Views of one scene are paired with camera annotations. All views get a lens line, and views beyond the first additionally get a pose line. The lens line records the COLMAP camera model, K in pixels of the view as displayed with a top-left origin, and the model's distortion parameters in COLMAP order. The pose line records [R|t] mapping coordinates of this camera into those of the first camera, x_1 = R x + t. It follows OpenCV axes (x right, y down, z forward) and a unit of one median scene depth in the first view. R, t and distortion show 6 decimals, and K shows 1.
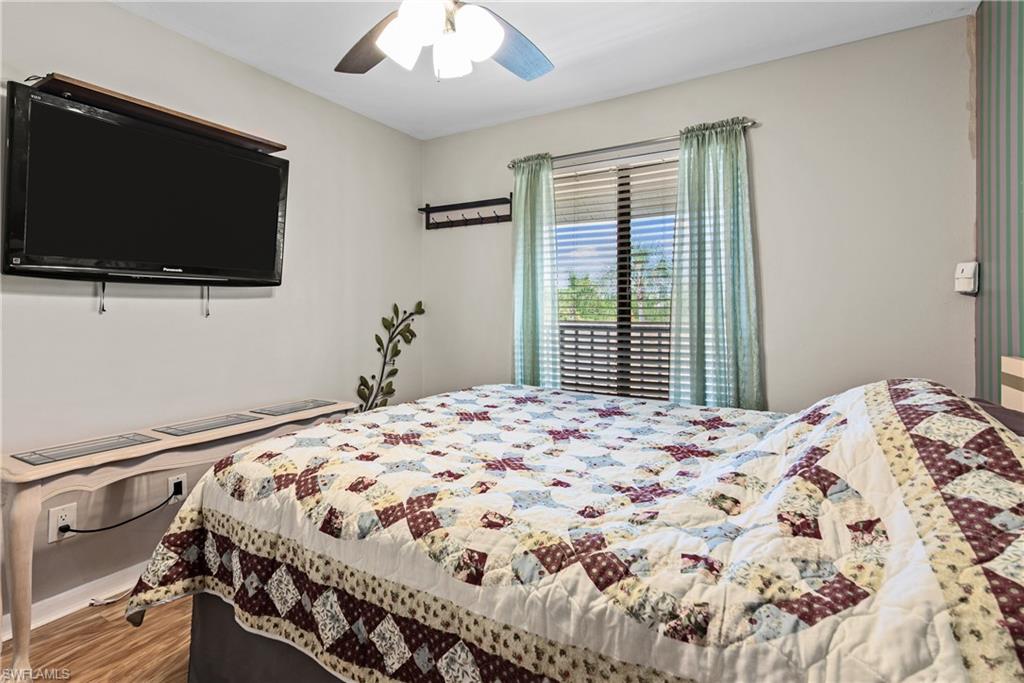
lens RADIAL K [[483.7, 0, 511.4], [0, 483.7, 323.0], [0, 0, 1]] dist [0.020569, -0.000254]
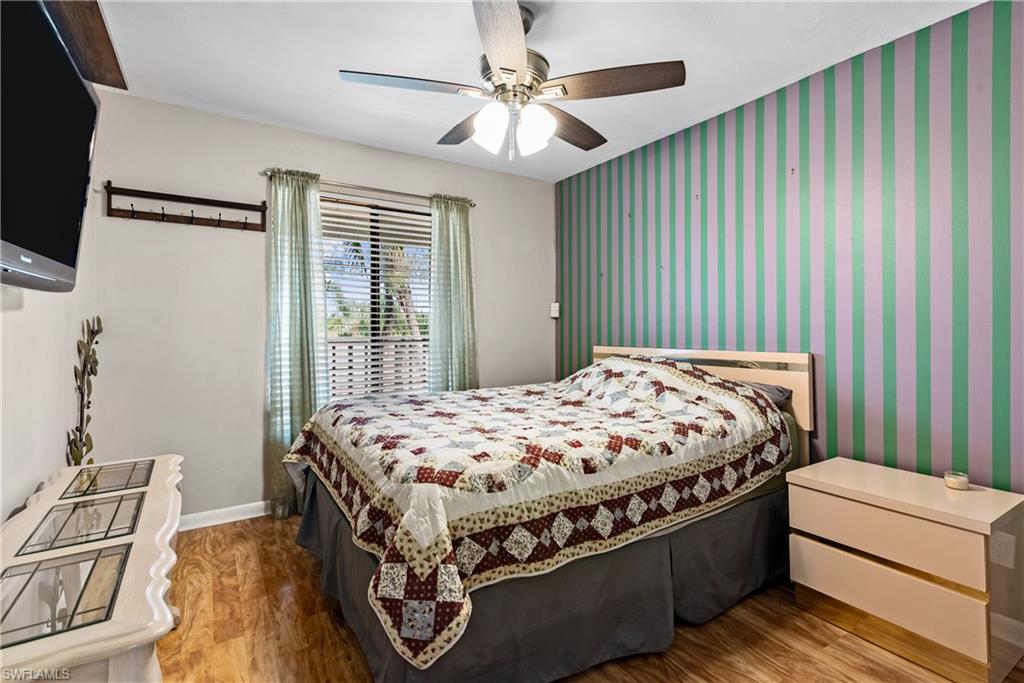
lens RADIAL K [[481.8, 0, 509.4], [0, 481.8, 331.0], [0, 0, 1]] dist [0.015283, -0.000242]
pose [[0.455131, -0.014393, 0.890308, -1.528828], [0.028120, 0.999603, 0.001785, -0.025151], [-0.889980, 0.024222, 0.455355, 0.425127]]
